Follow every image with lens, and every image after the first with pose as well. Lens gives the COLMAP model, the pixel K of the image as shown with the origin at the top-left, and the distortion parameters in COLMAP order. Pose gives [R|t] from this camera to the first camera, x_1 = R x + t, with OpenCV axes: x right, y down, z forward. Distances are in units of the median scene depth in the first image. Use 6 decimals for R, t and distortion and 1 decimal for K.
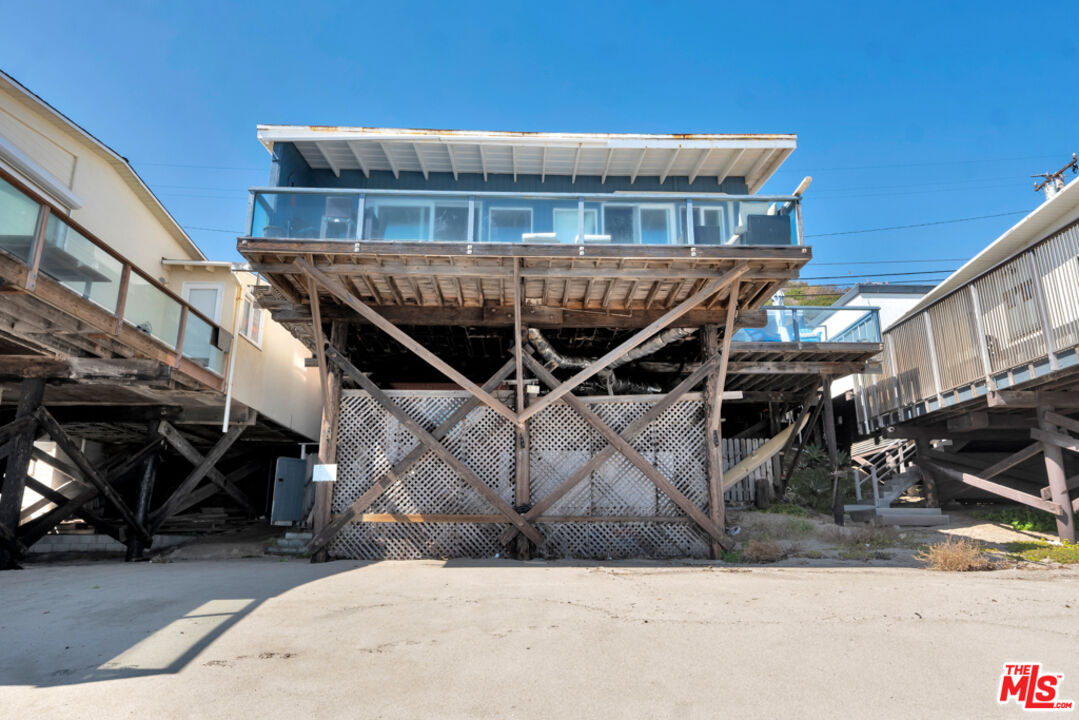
lens RADIAL K [[722.1, 0, 539.6], [0, 722.1, 365.5], [0, 0, 1]] dist [0.007557, 0.000391]
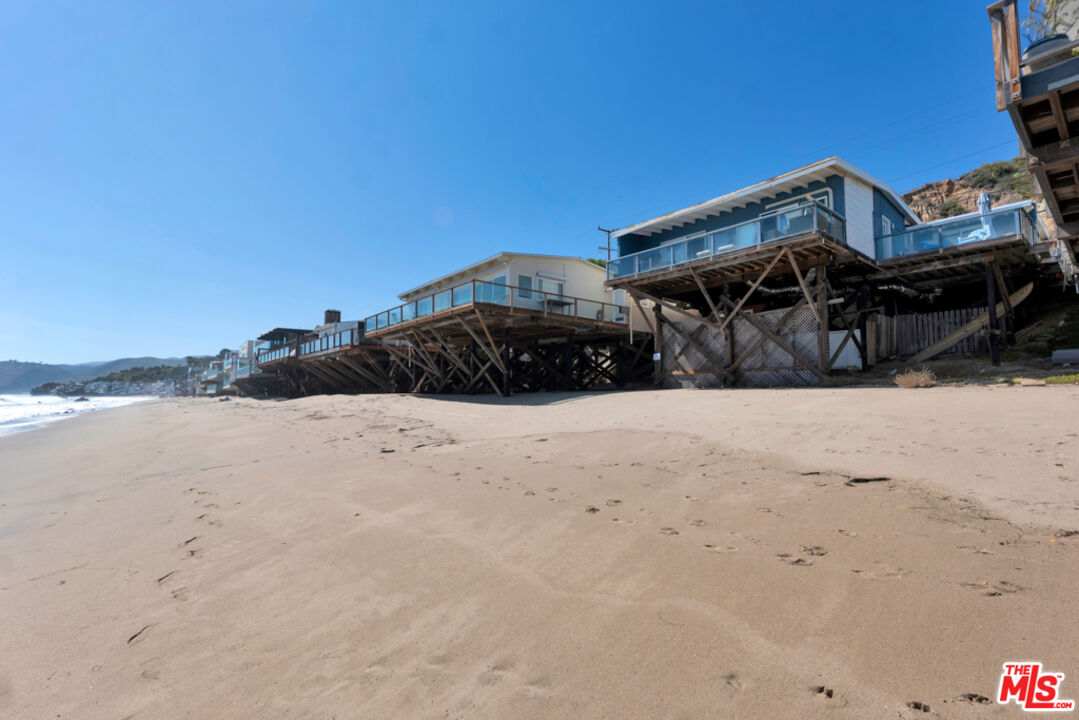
lens RADIAL K [[479.9, 0, 546.0], [0, 479.9, 358.6], [0, 0, 1]] dist [0.004899, 0.000315]
pose [[0.624522, -0.061714, -0.778565, 0.798167], [0.189836, 0.978972, 0.074676, -0.050417], [0.757585, -0.194436, 0.623105, -0.387571]]
